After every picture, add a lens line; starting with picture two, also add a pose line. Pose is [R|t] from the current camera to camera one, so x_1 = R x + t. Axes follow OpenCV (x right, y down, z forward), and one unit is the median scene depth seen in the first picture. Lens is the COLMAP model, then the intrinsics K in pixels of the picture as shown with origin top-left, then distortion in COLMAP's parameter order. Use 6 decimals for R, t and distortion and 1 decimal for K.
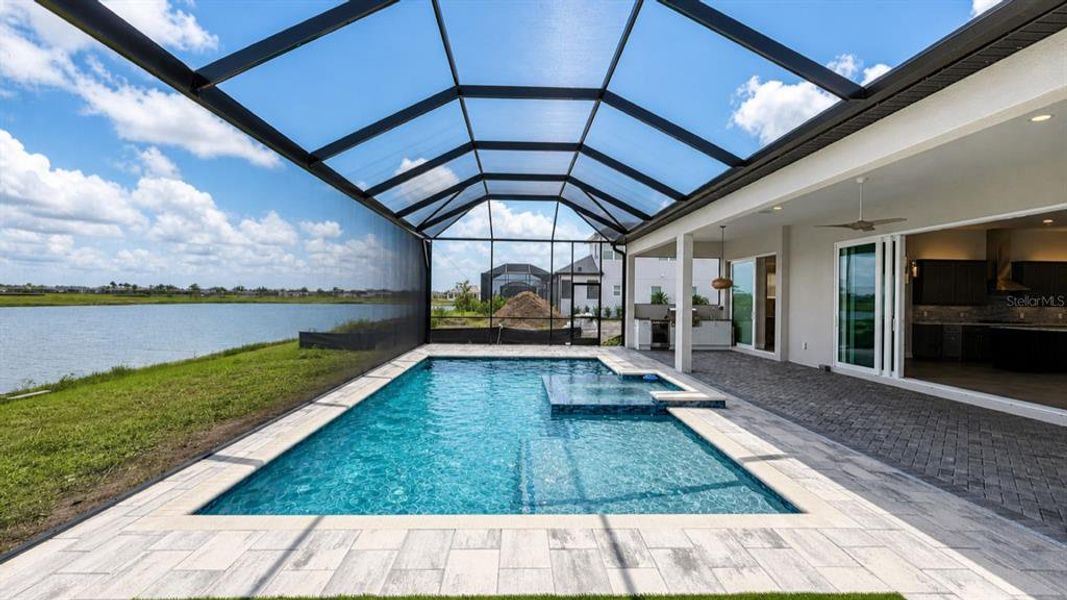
lens RADIAL K [[457.3, 0, 533.5], [0, 457.3, 300.0], [0, 0, 1]] dist [0.014151, 0.000019]
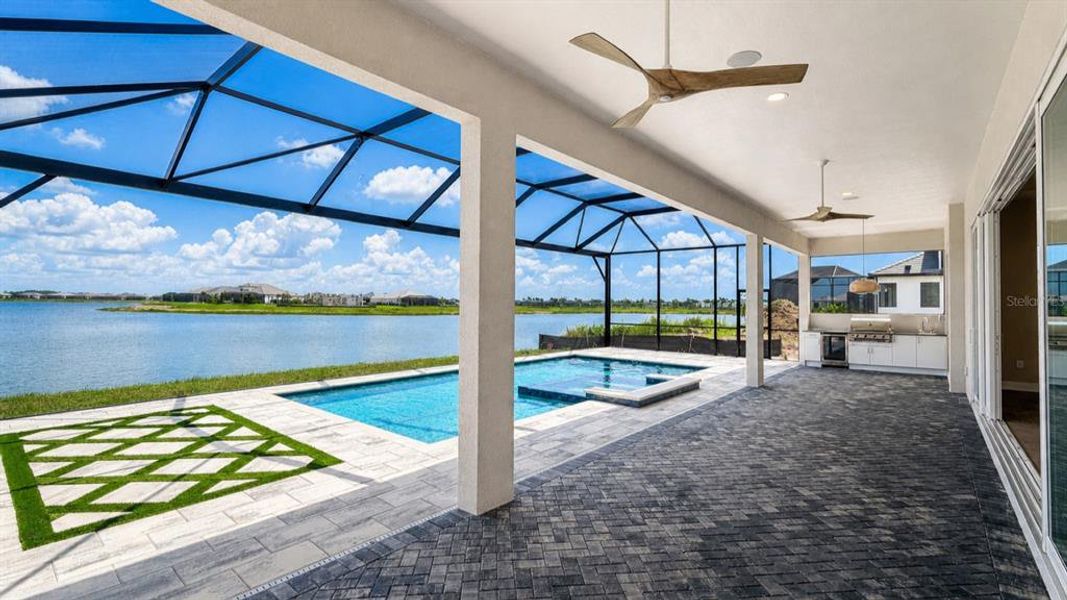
lens RADIAL K [[468.8, 0, 533.5], [0, 468.8, 300.0], [0, 0, 1]] dist [-0.000962, -0.000155]
pose [[0.745246, -0.014737, -0.666627, 1.391656], [-0.000088, 0.999754, -0.022199, 0.017364], [0.666790, 0.016603, 0.745061, 0.051735]]
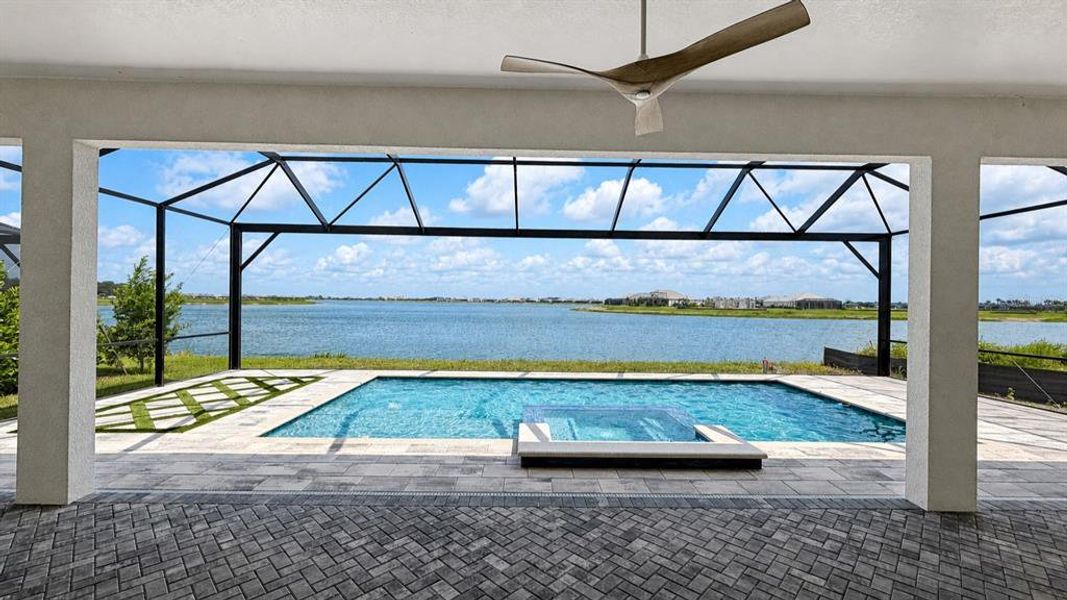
lens RADIAL K [[412.1, 0, 533.5], [0, 412.1, 300.0], [0, 0, 1]] dist [-0.000176, -0.000019]
pose [[-0.015569, -0.023107, -0.999612, 1.546121], [-0.016123, 0.999609, -0.022856, -0.013463], [0.999749, 0.015761, -0.015936, 1.499526]]
